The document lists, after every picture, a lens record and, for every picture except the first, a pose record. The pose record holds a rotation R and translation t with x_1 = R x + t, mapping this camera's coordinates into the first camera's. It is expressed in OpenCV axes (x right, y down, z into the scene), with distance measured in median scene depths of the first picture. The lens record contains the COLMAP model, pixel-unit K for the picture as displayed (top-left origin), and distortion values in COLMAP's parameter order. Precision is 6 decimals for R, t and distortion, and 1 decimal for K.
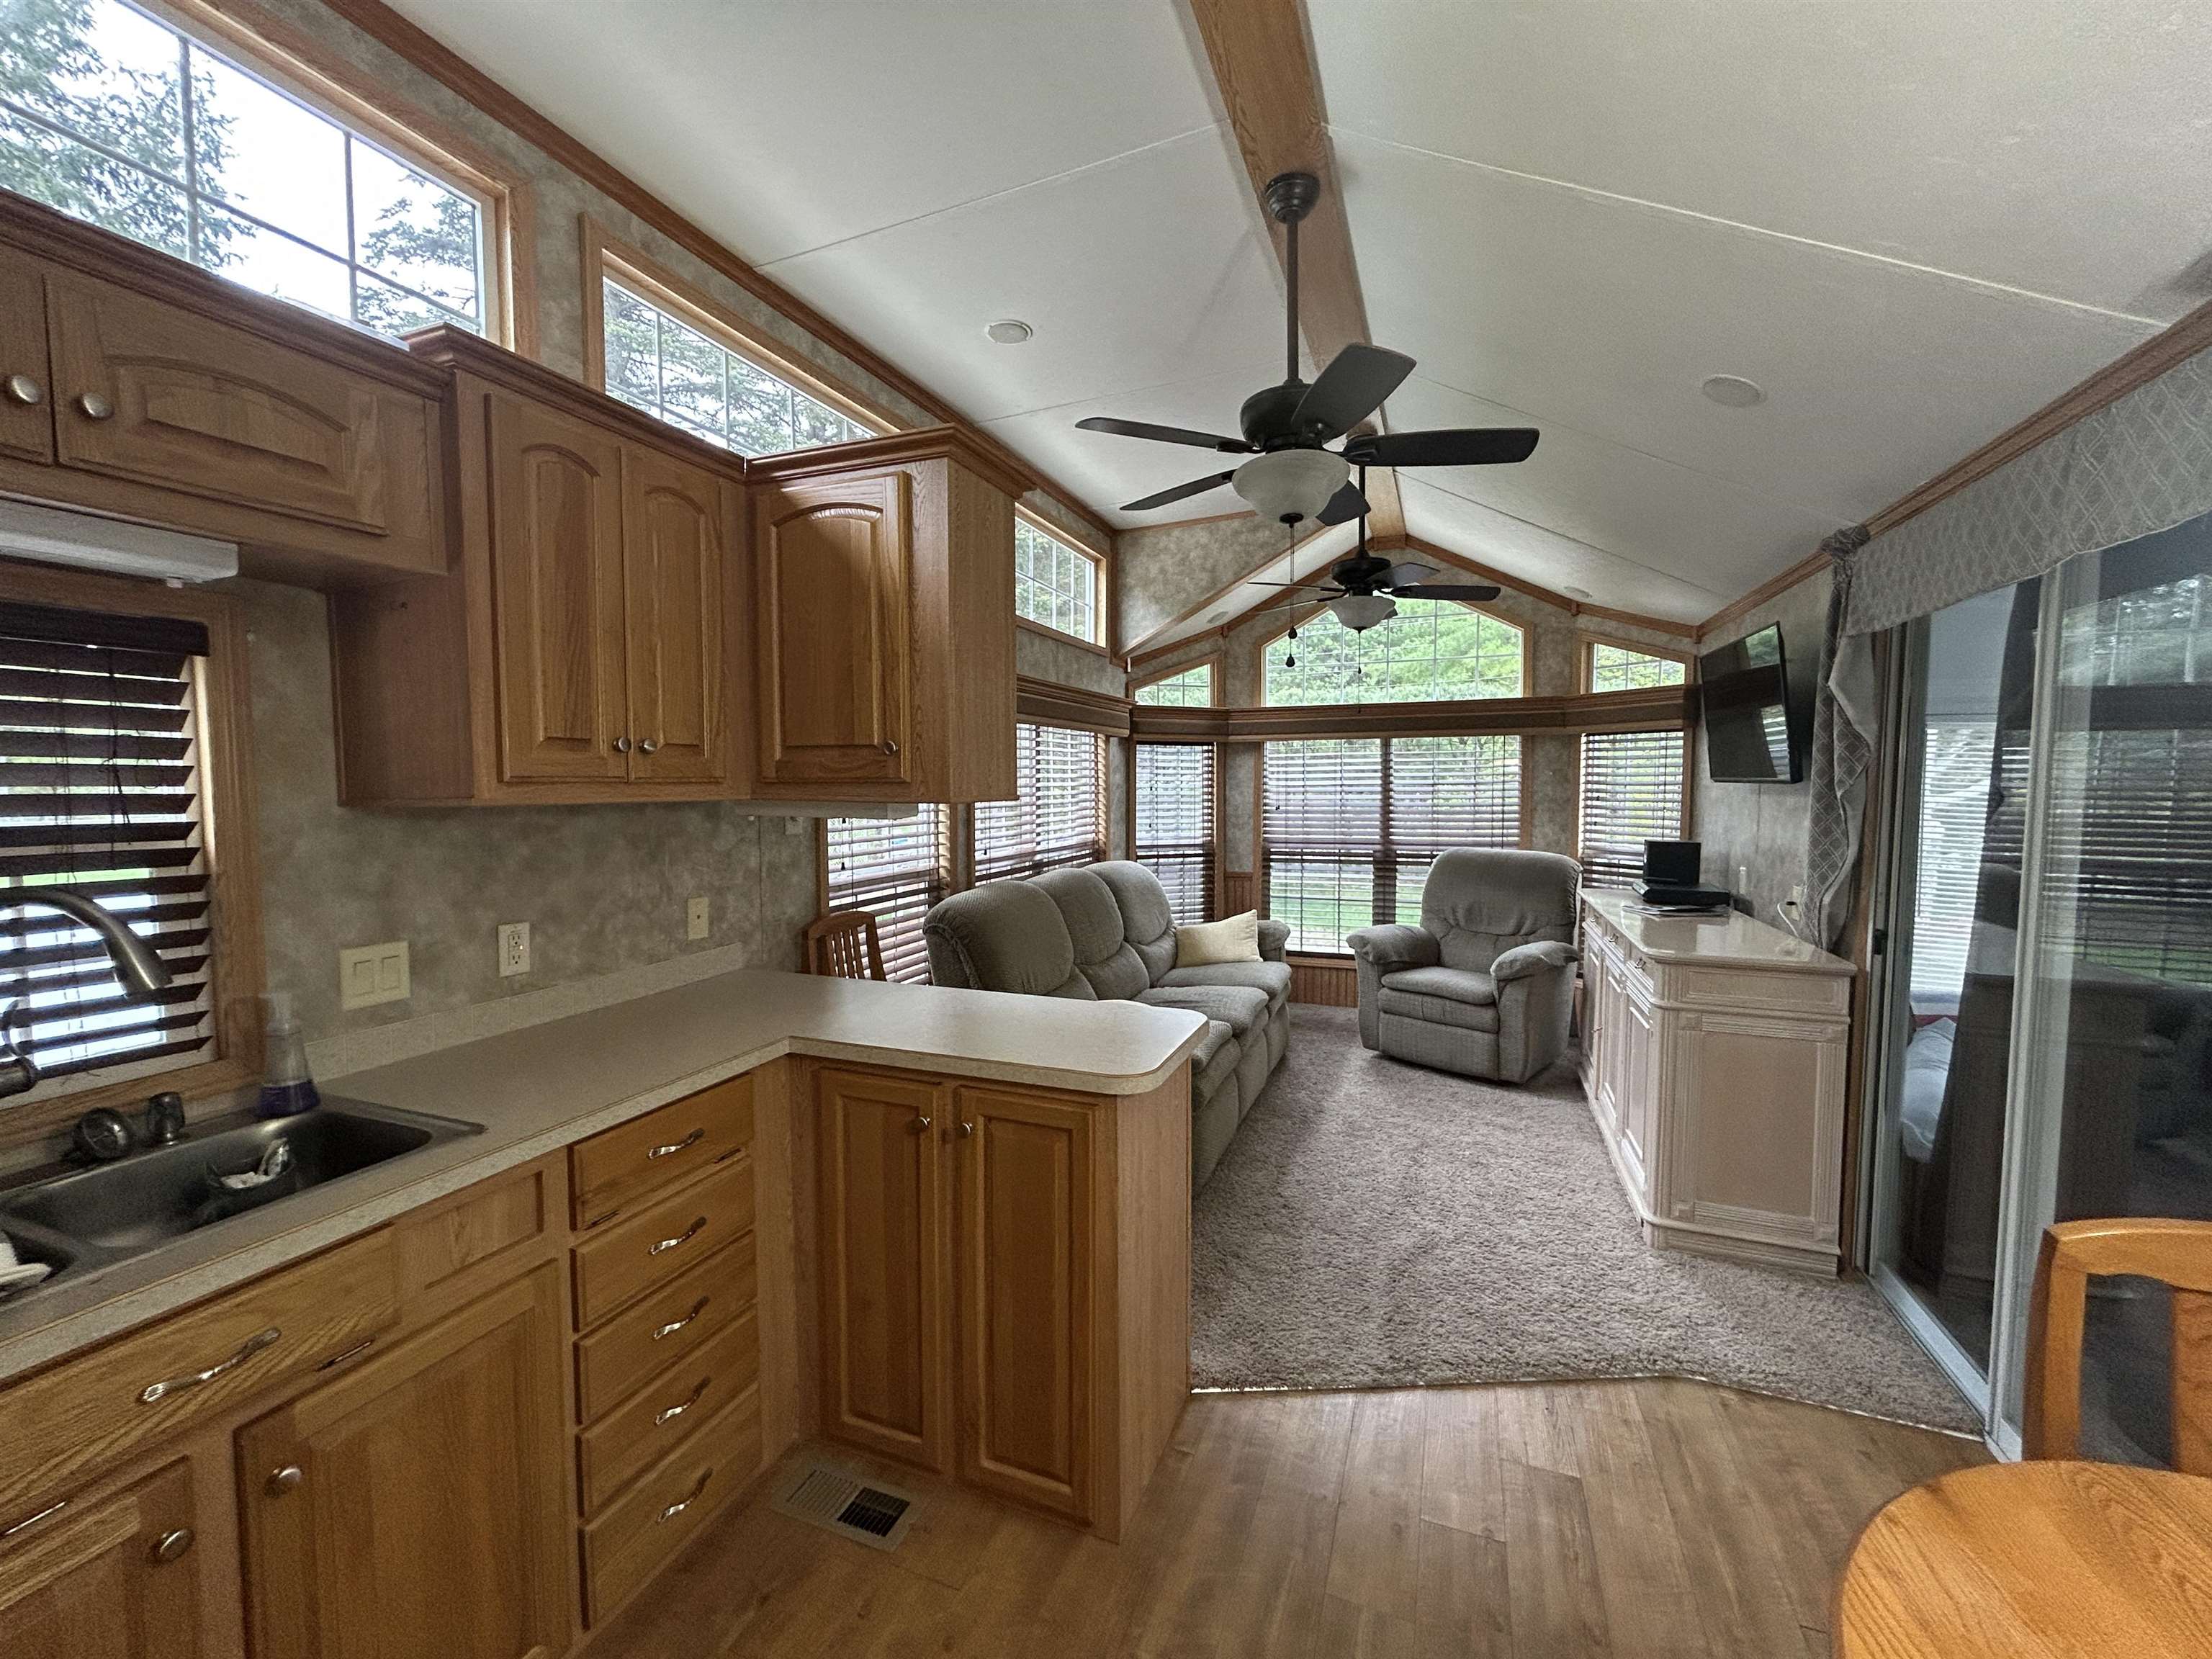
lens RADIAL K [[895.0, 0, 1108.5], [0, 895.0, 833.6], [0, 0, 1]] dist [-0.002079, -0.000052]
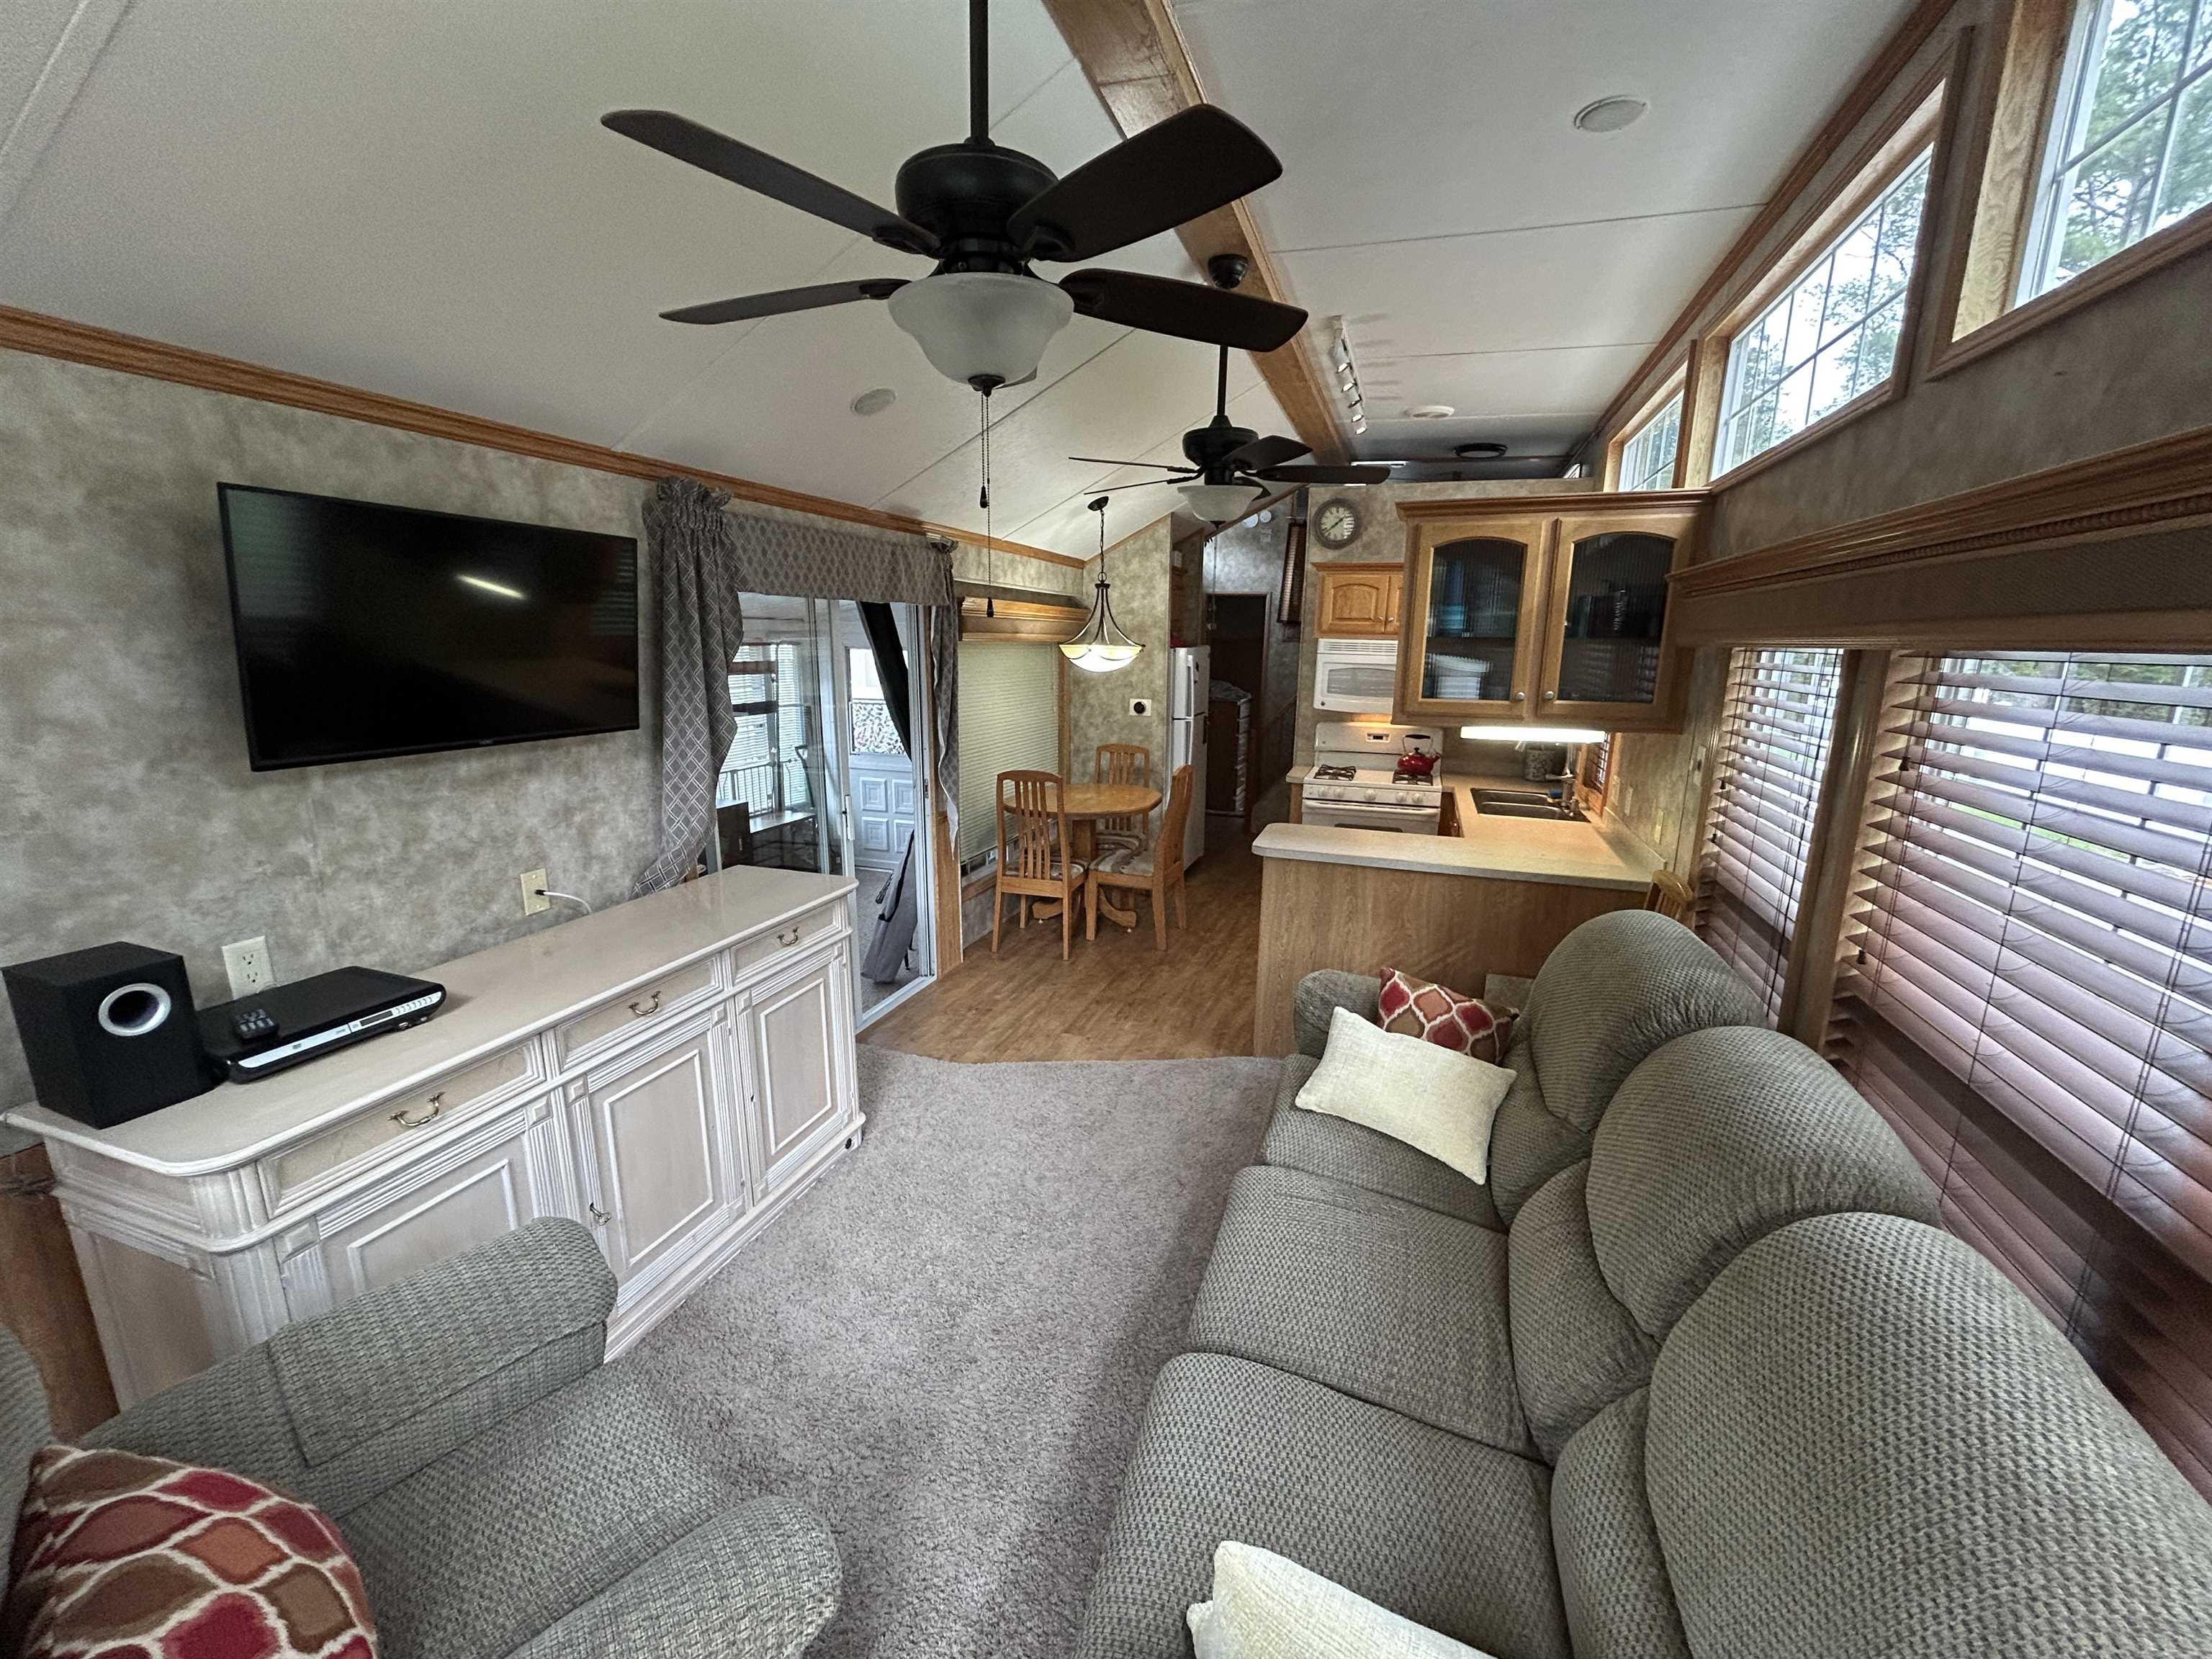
lens RADIAL K [[885.2, 0, 1109.9], [0, 885.2, 826.2], [0, 0, 1]] dist [-0.003891, 0.002048]
pose [[-0.999118, -0.000013, -0.041982, 0.378116], [-0.011372, 0.962698, 0.270338, -0.237914], [0.040413, 0.270577, -0.961850, 2.158182]]
